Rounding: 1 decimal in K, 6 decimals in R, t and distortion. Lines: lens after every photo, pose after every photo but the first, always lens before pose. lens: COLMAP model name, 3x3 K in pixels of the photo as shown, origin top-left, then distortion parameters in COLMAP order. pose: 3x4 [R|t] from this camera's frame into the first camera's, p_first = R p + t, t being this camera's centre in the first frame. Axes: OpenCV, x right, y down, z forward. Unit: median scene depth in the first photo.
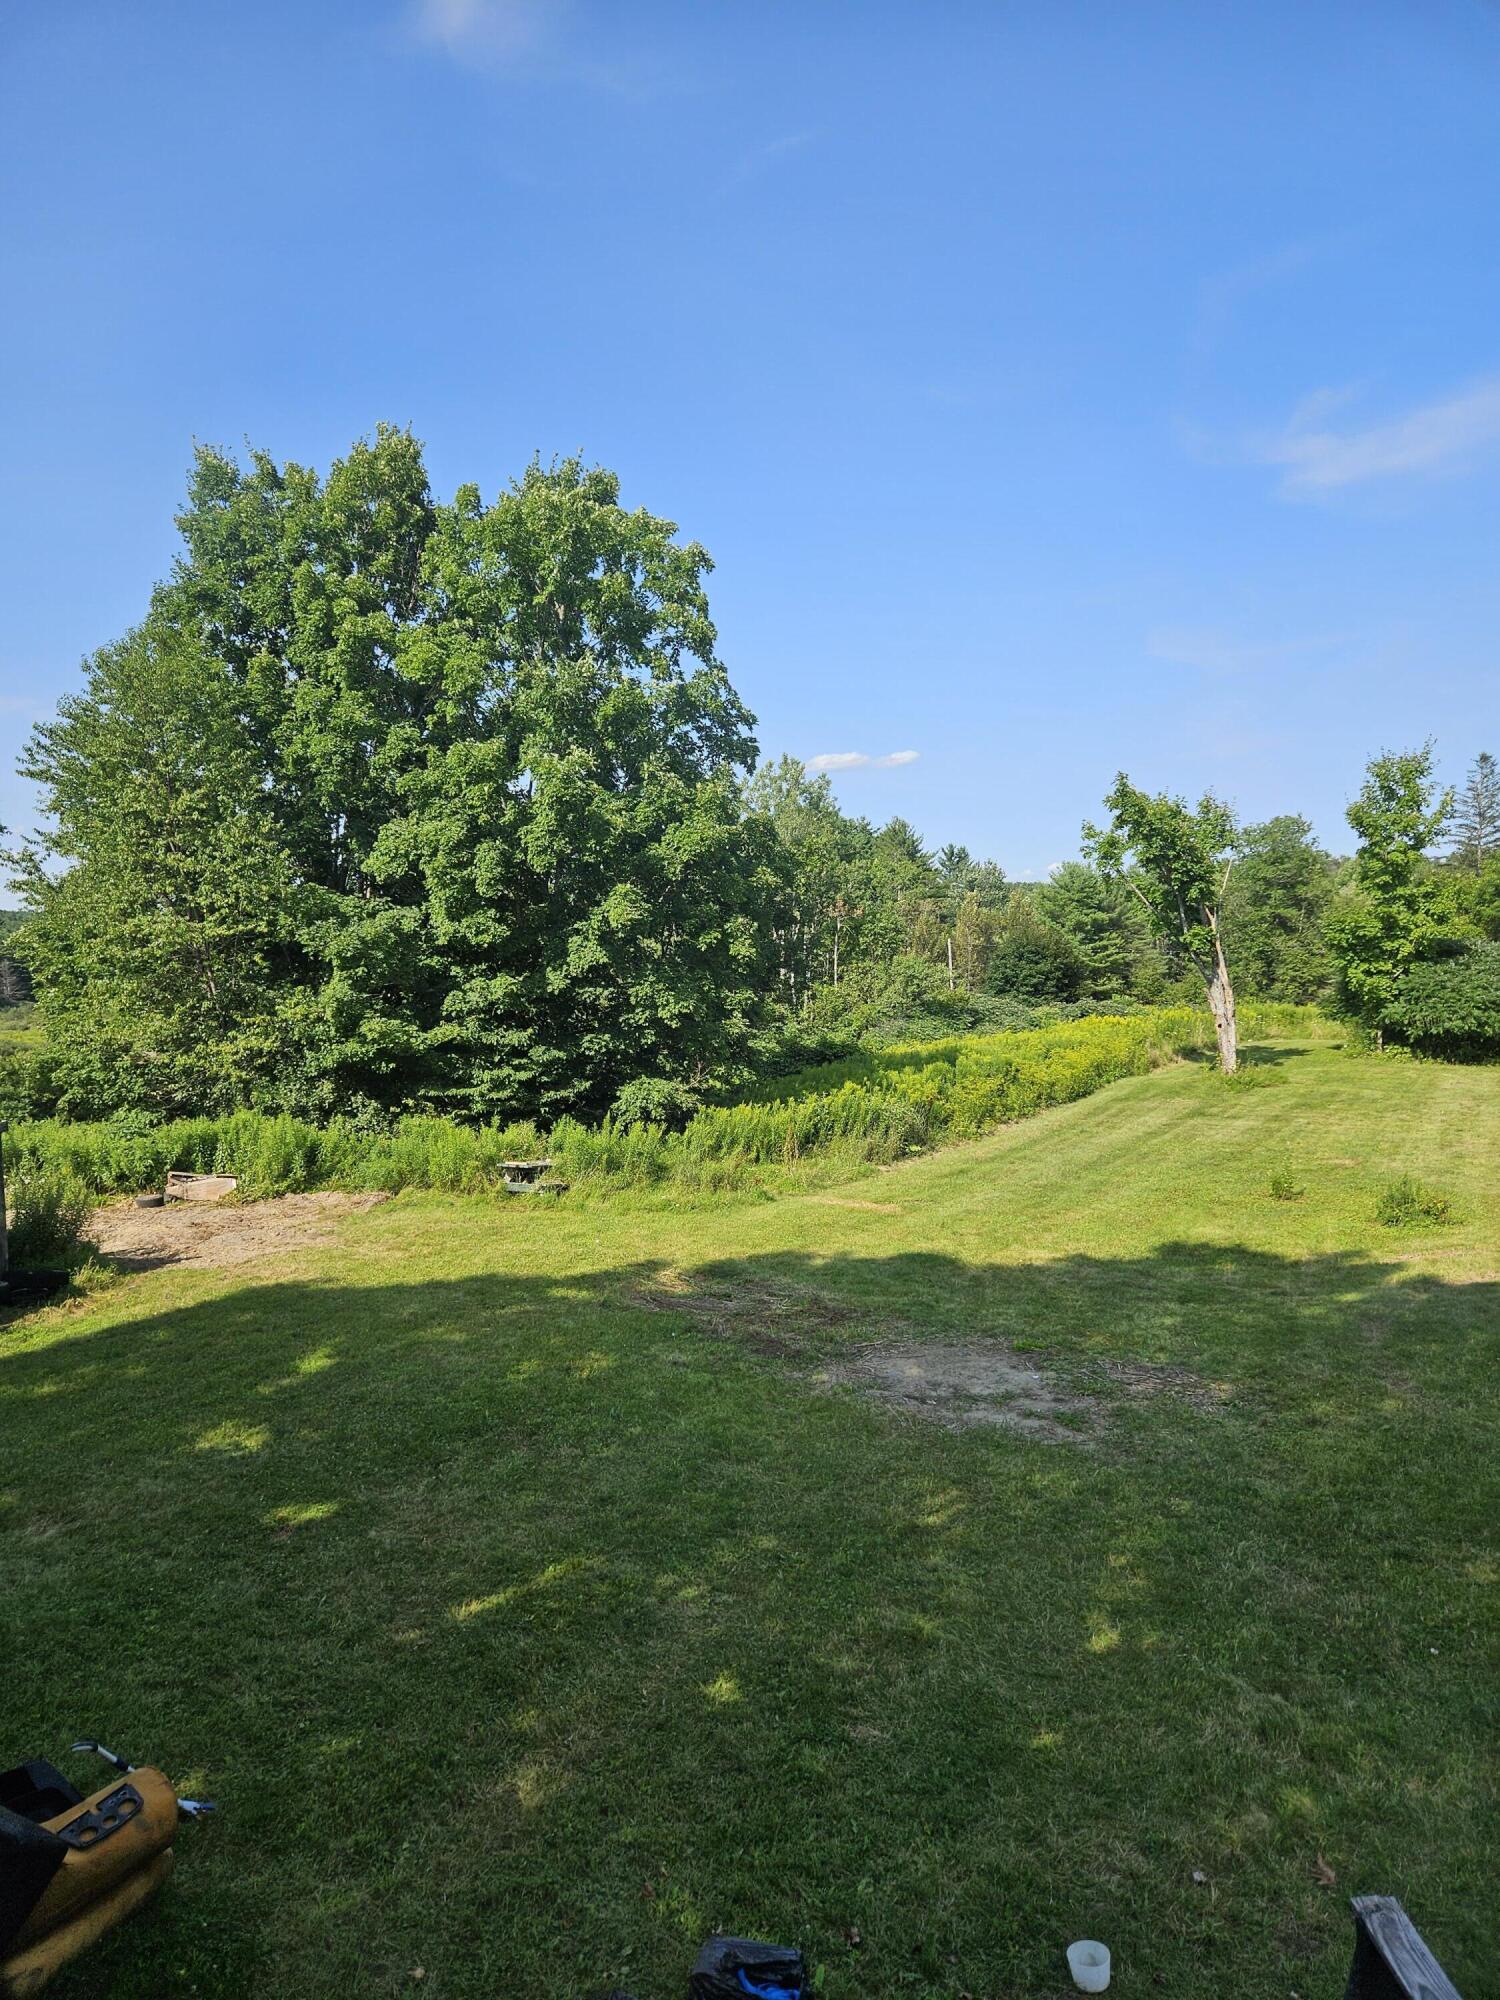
lens RADIAL K [[1347.6, 0, 748.0], [0, 1347.6, 998.7], [0, 0, 1]] dist [0.033938, 0.000612]
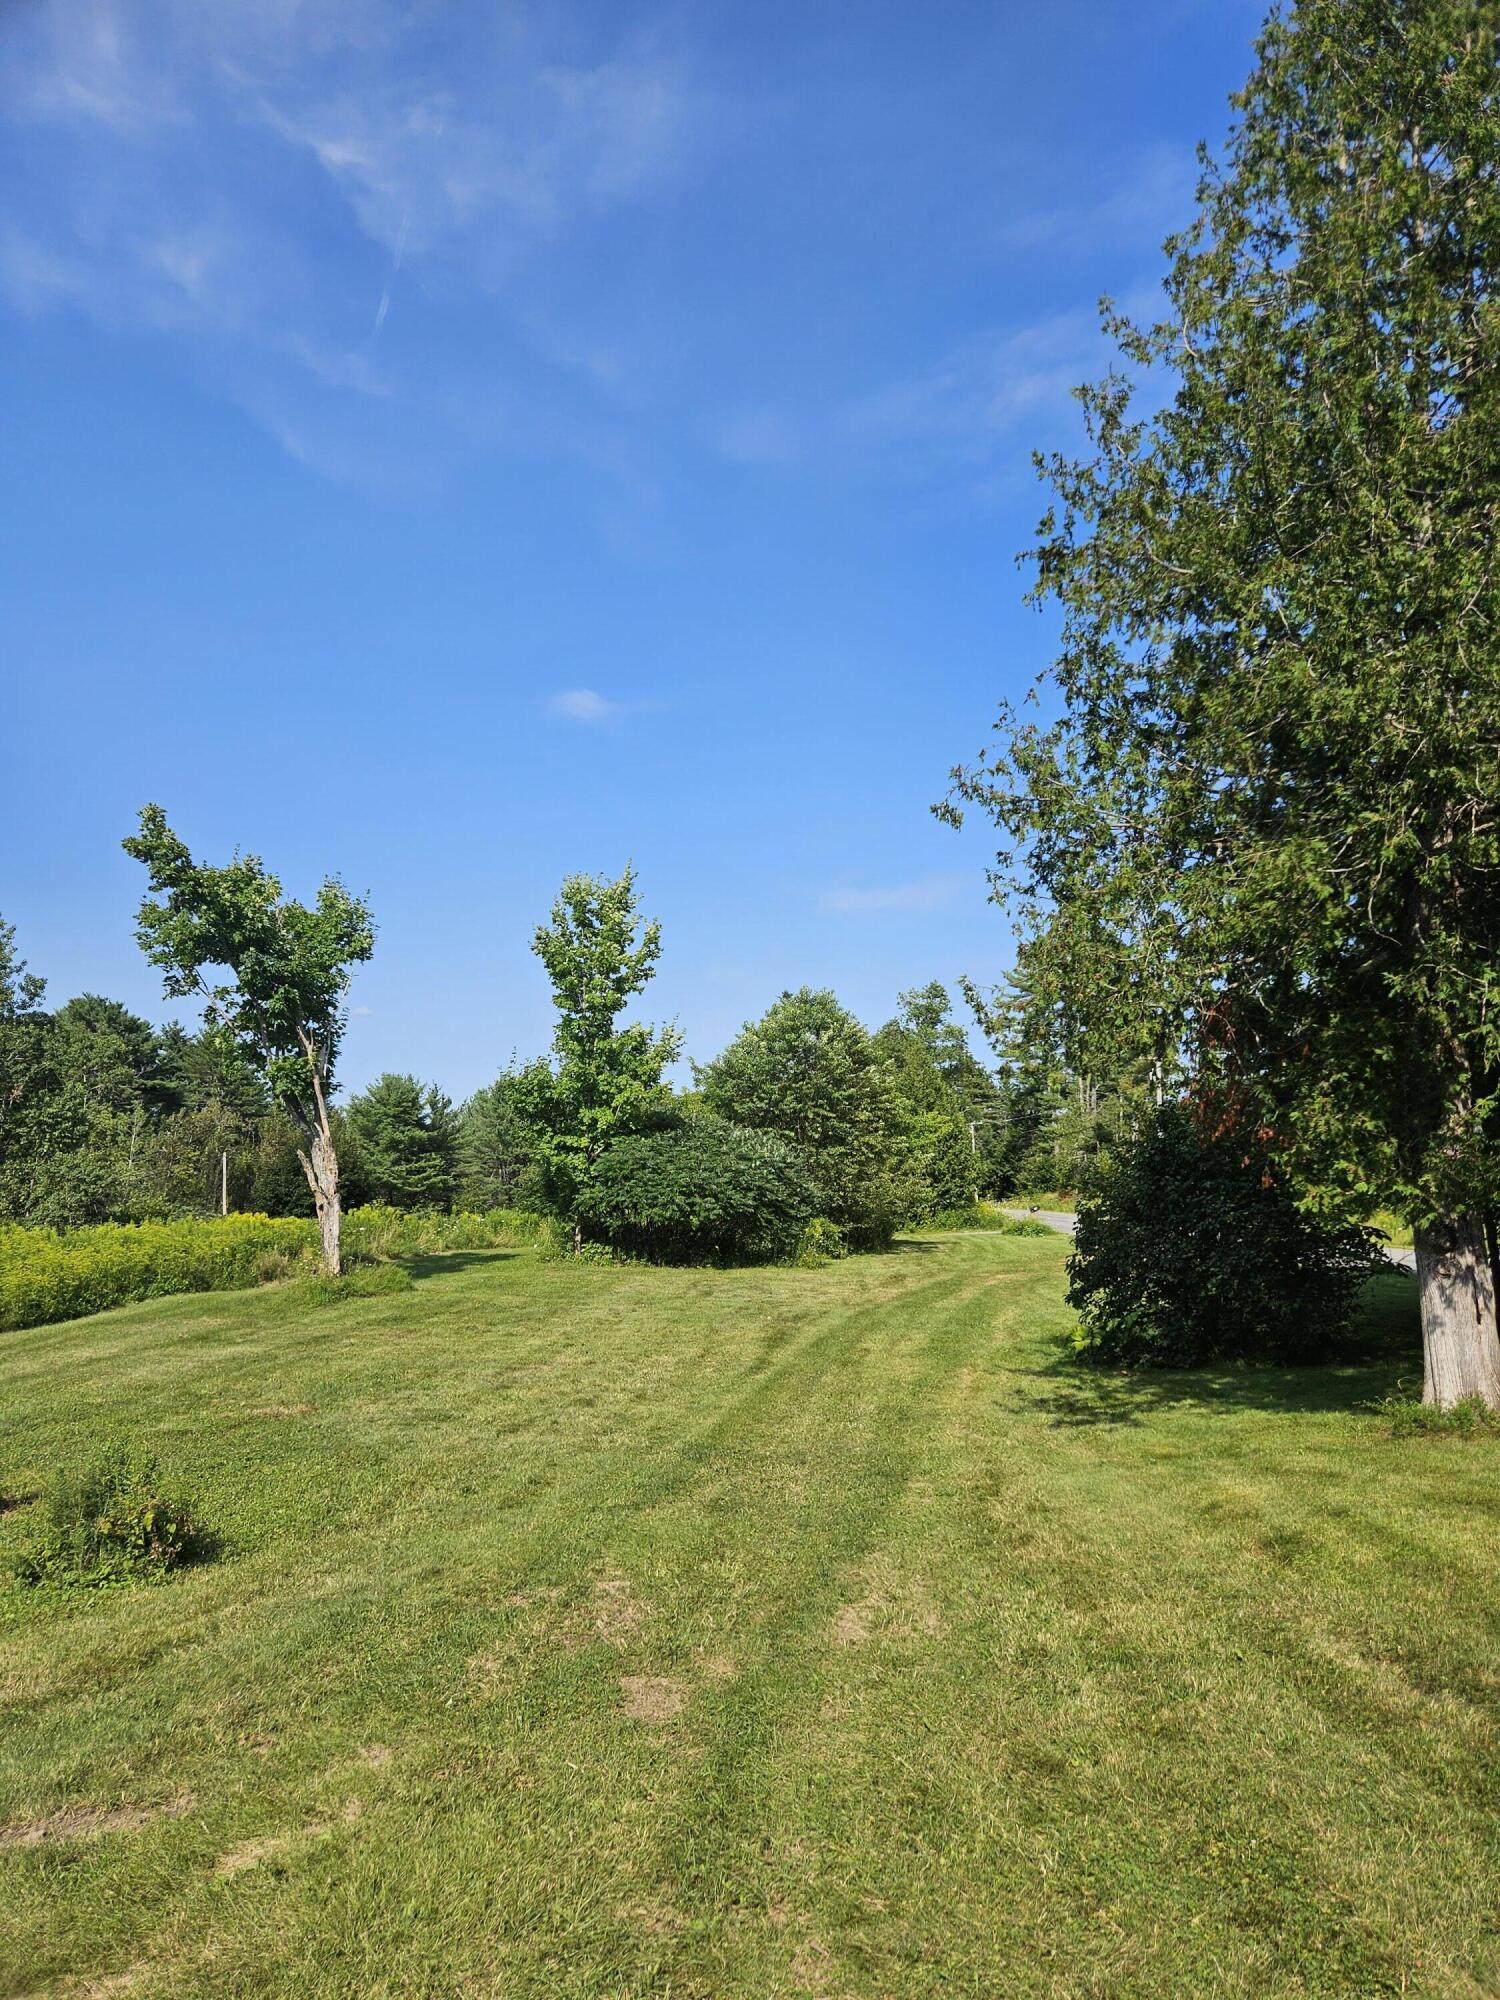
lens RADIAL K [[1347.6, 0, 751.9], [0, 1347.6, 999.9], [0, 0, 1]] dist [0.033938, 0.000612]
pose [[0.903592, 0.078995, 0.421048, 0.222723], [-0.002574, 0.983835, -0.179059, 0.035574], [-0.428386, 0.160712, 0.889189, 0.250159]]
